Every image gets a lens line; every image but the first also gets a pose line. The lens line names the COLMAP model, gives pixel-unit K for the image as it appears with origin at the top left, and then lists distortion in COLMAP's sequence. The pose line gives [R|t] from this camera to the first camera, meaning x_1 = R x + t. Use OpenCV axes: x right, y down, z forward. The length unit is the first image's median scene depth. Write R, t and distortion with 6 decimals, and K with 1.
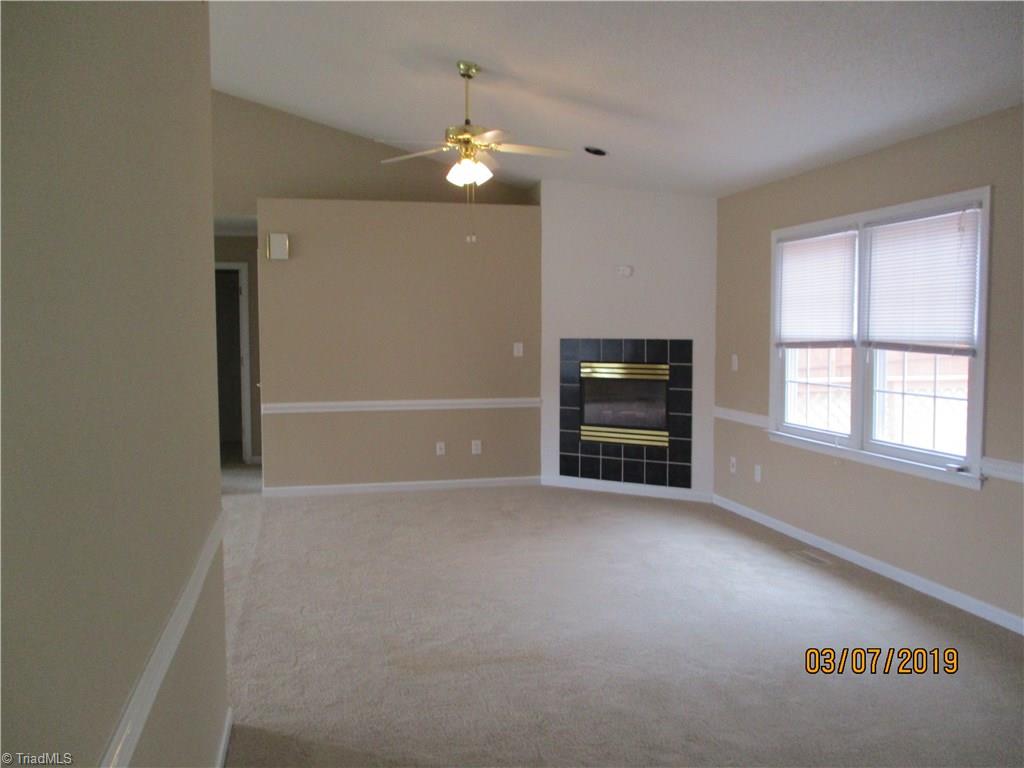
lens RADIAL K [[856.6, 0, 514.4], [0, 856.6, 386.1], [0, 0, 1]] dist [-0.018763, 0.004724]
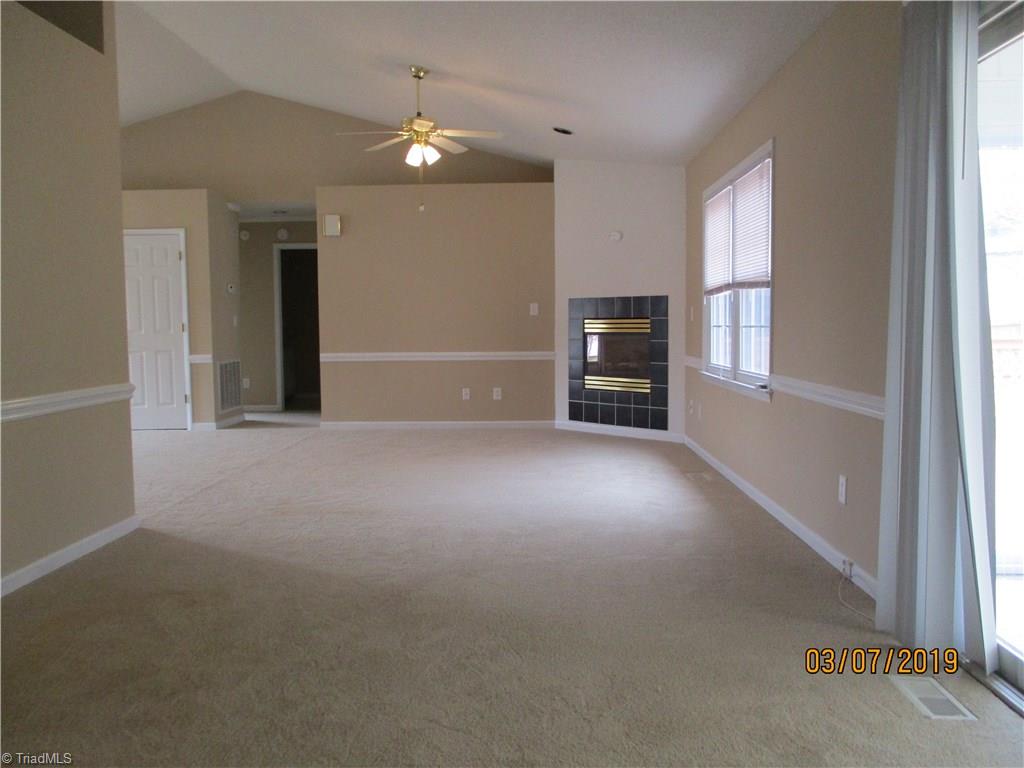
lens RADIAL K [[856.6, 0, 506.2], [0, 856.6, 380.4], [0, 0, 1]] dist [-0.018763, 0.004724]
pose [[0.963287, 0.012728, -0.268173, 0.297419], [-0.012661, 0.999918, 0.001979, 0.054483], [0.268176, 0.001489, 0.963369, -0.119662]]
